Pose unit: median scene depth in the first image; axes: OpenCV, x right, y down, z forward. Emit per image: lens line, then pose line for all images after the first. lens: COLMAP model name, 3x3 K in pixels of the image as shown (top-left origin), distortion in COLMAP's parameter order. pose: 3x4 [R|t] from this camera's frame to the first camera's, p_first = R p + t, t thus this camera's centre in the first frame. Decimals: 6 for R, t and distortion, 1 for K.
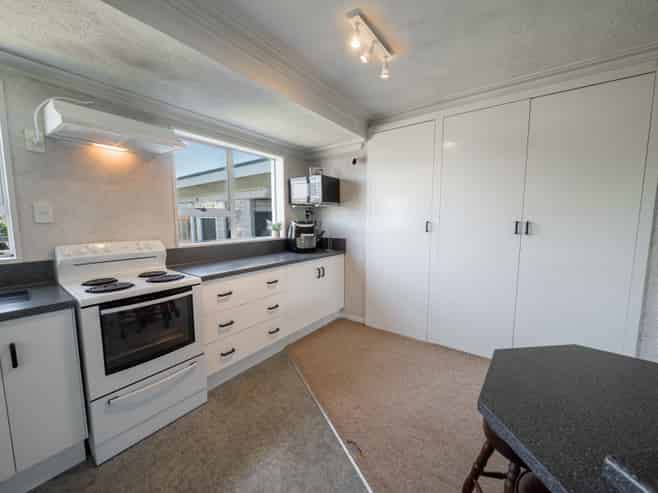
lens RADIAL K [[253.1, 0, 330.4], [0, 253.1, 244.1], [0, 0, 1]] dist [0.001648, -0.000540]
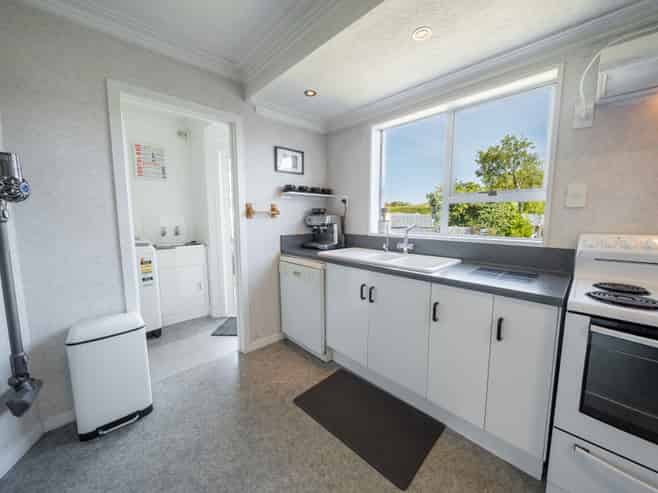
lens RADIAL K [[253.1, 0, 329.7], [0, 253.1, 245.1], [0, 0, 1]] dist [0.001648, -0.000540]
pose [[-0.171508, 0.112760, -0.978708, -0.086436], [-0.086968, 0.987817, 0.129050, 0.008295], [0.981337, 0.107249, -0.159612, 0.319952]]
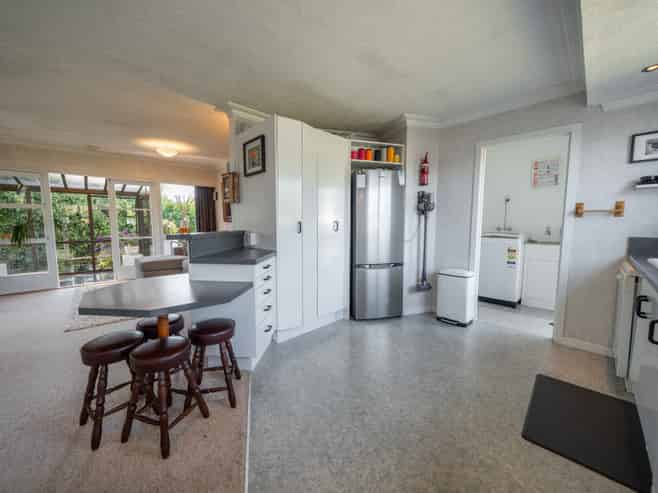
lens RADIAL K [[253.1, 0, 326.3], [0, 253.1, 245.6], [0, 0, 1]] dist [0.001648, -0.000540]
pose [[-0.985968, -0.015431, 0.166217, -0.173604], [0.015039, 0.983459, 0.180508, -0.027317], [-0.166253, 0.180474, -0.969427, 1.040562]]
